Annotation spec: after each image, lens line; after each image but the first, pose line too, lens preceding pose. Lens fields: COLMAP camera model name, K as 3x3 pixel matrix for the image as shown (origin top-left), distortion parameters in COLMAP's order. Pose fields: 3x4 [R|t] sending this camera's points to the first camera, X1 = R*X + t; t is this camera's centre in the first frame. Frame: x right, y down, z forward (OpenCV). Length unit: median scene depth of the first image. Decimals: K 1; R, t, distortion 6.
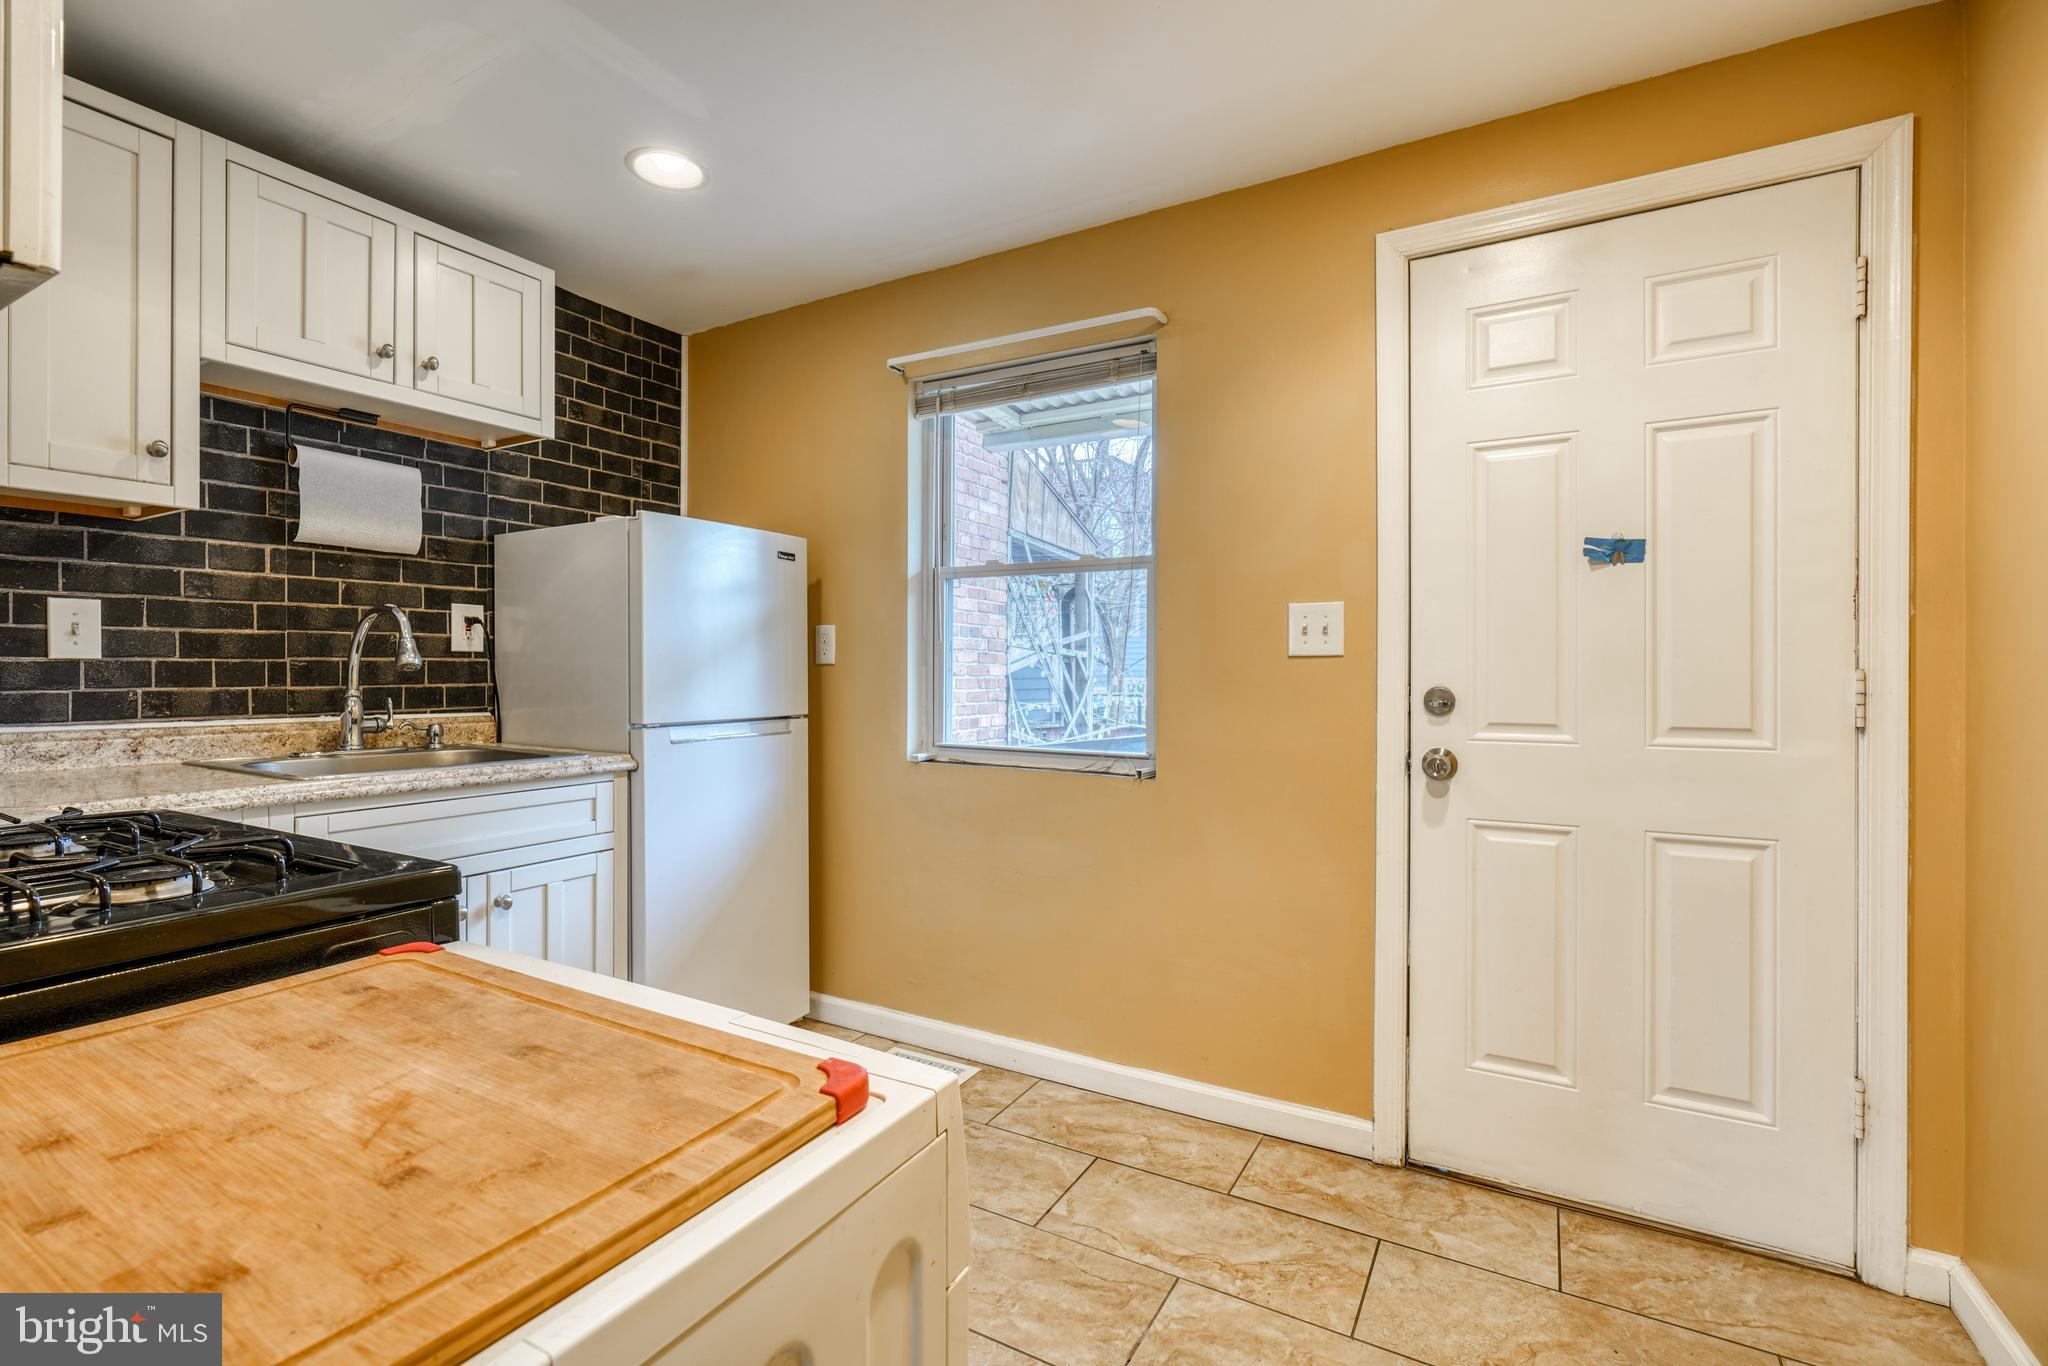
lens RADIAL K [[911.8, 0, 994.0], [0, 911.8, 669.5], [0, 0, 1]] dist [-0.019616, 0.007164]
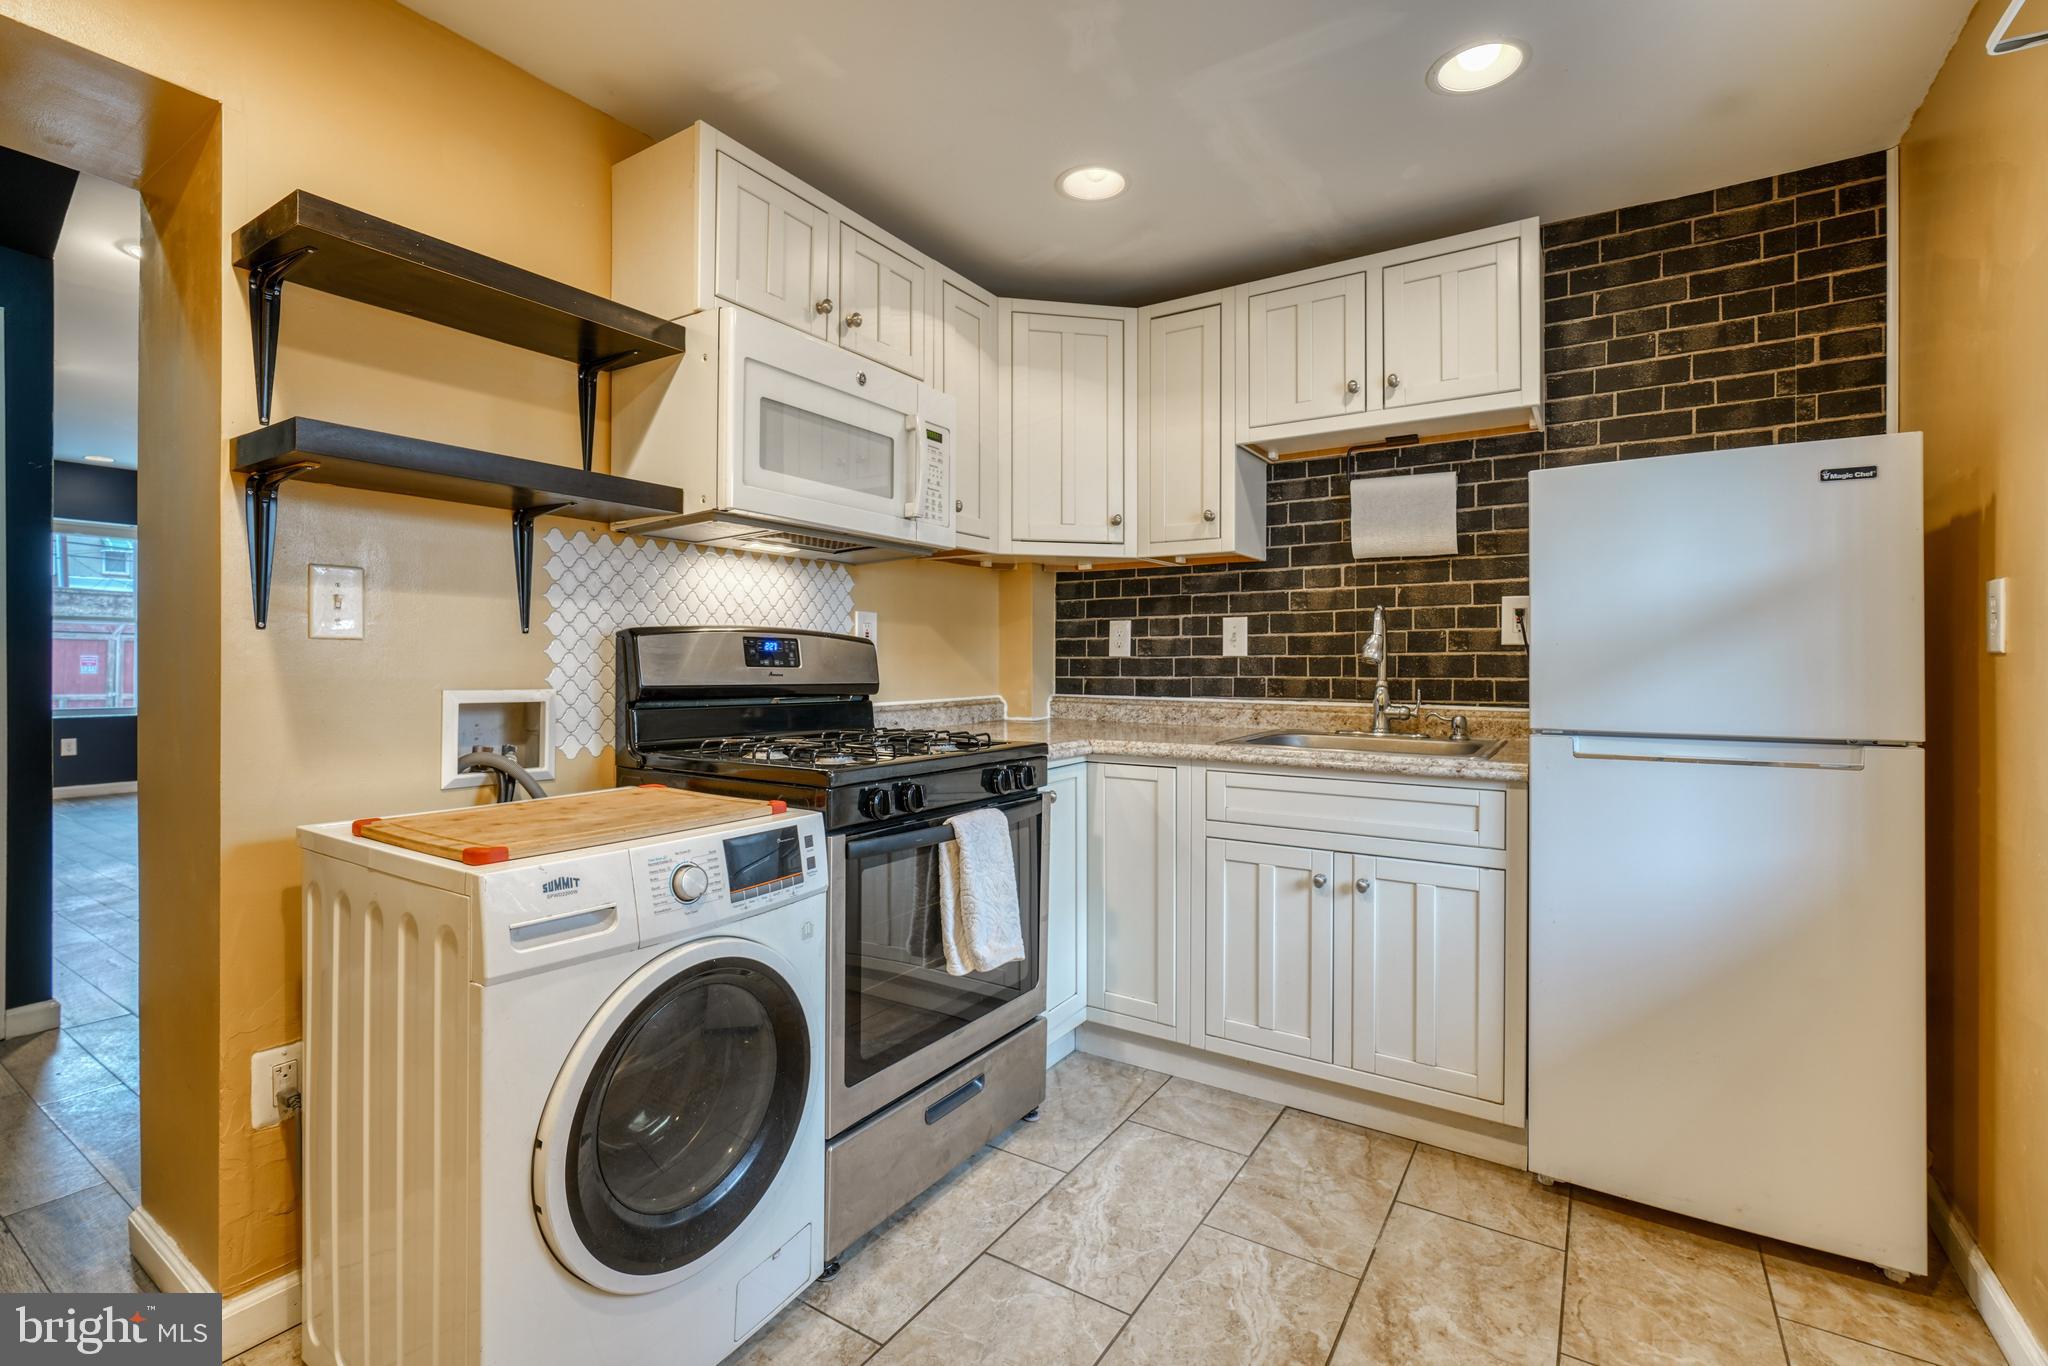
lens RADIAL K [[911.8, 0, 1002.6], [0, 911.8, 664.7], [0, 0, 1]] dist [-0.019616, 0.007164]
pose [[-0.044759, -0.000232, -0.998998, 0.462426], [-0.001807, 0.999998, -0.000151, 0.002882], [0.998996, 0.001798, -0.044760, 0.555957]]
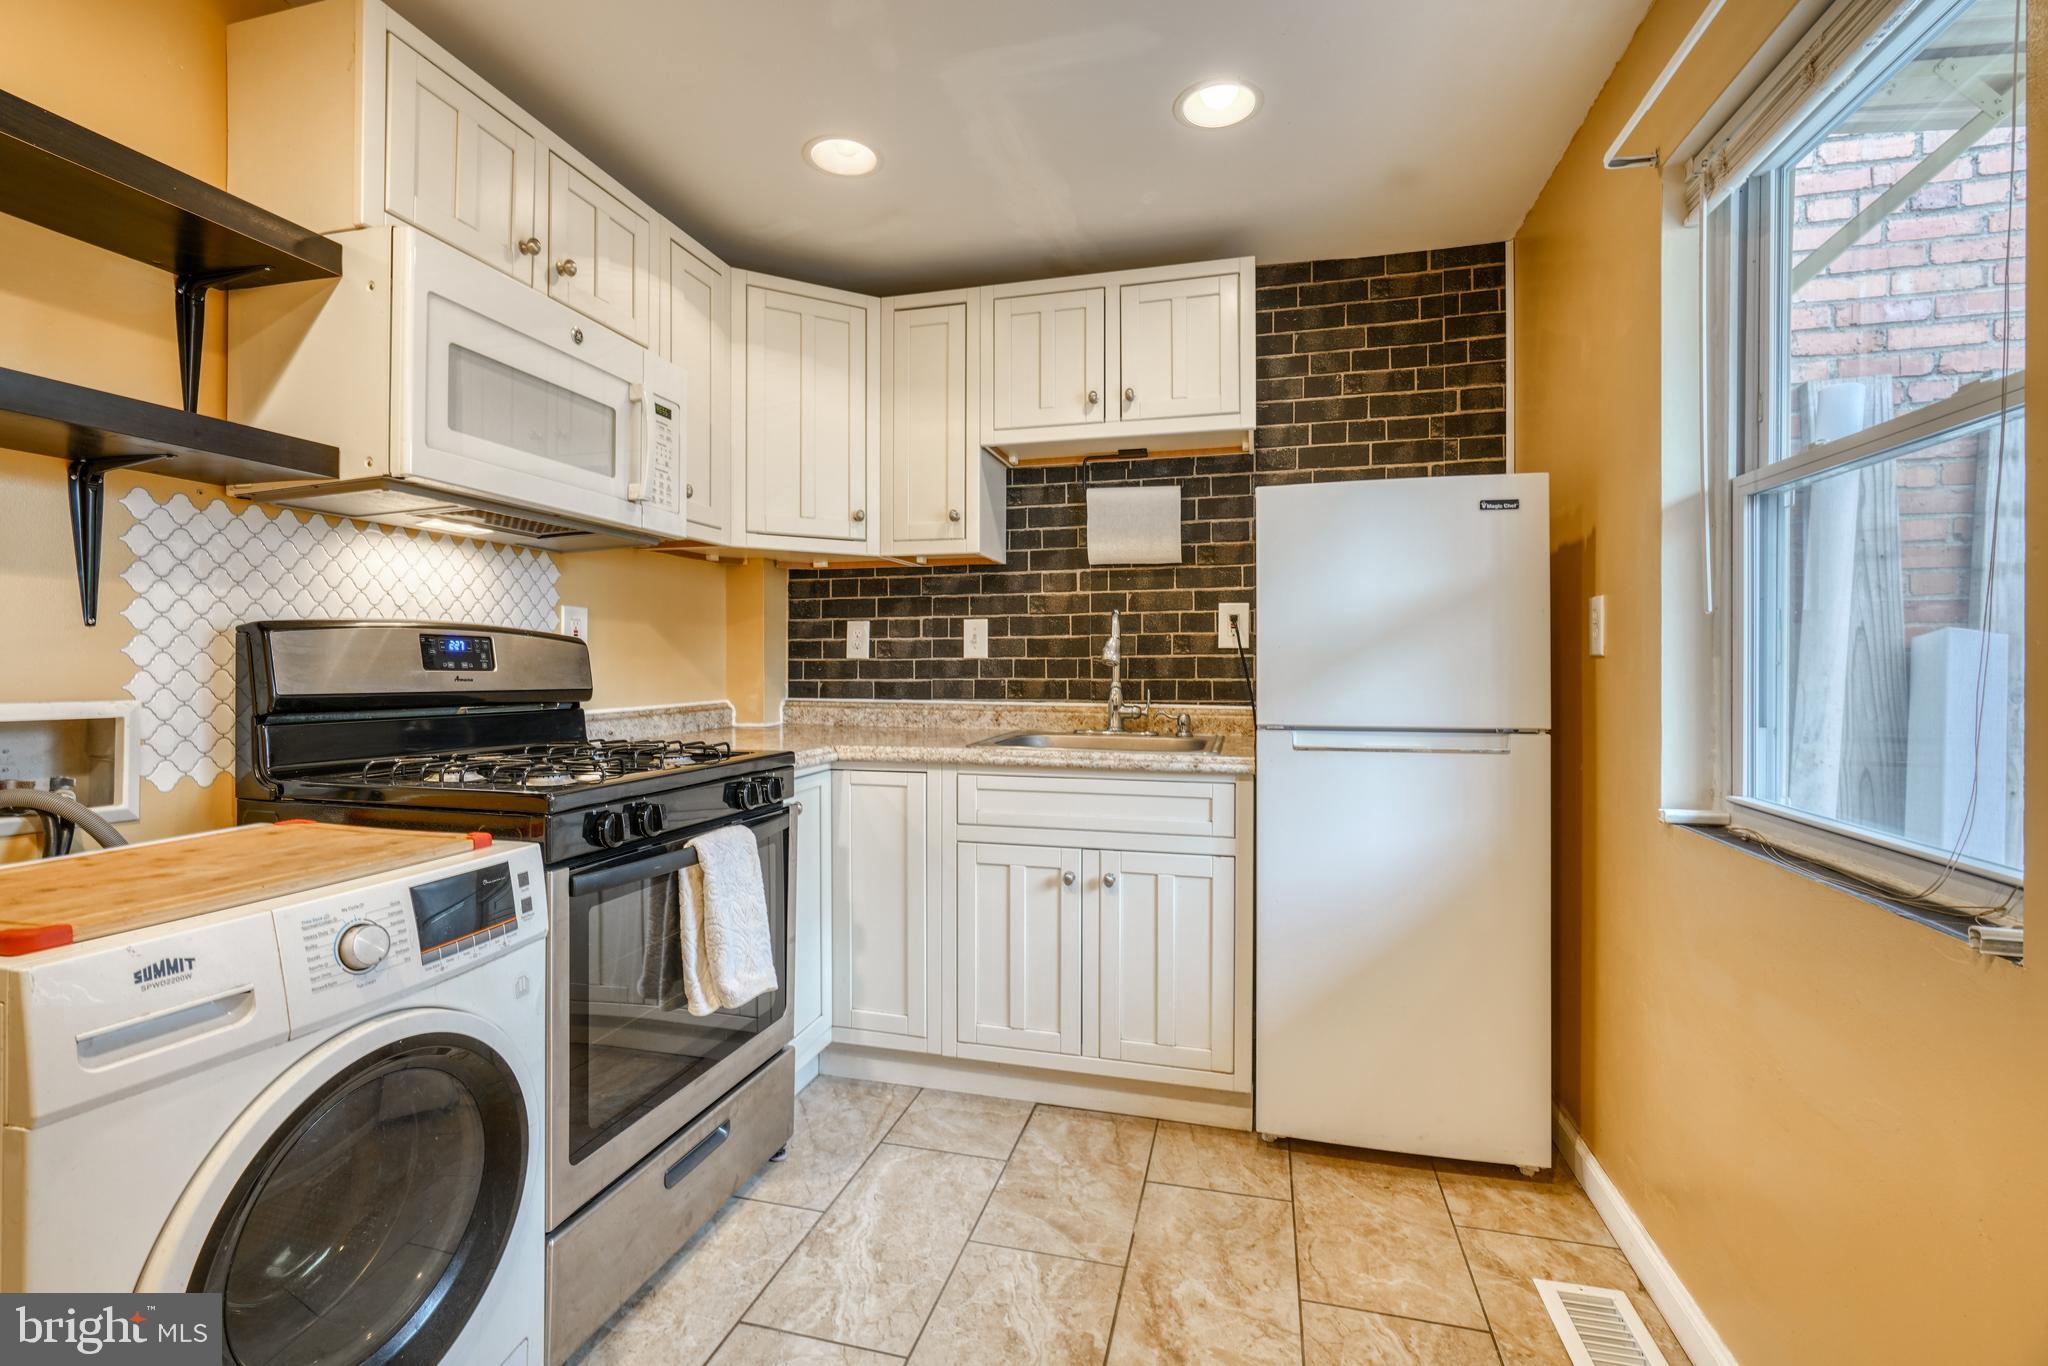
lens RADIAL K [[911.8, 0, 1008.1], [0, 911.8, 667.6], [0, 0, 1]] dist [-0.019616, 0.007164]
pose [[0.274331, 0.000257, -0.961635, 0.413786], [0.000061, 1.000000, 0.000285, 0.003157], [0.961635, -0.000137, 0.274331, 0.516250]]
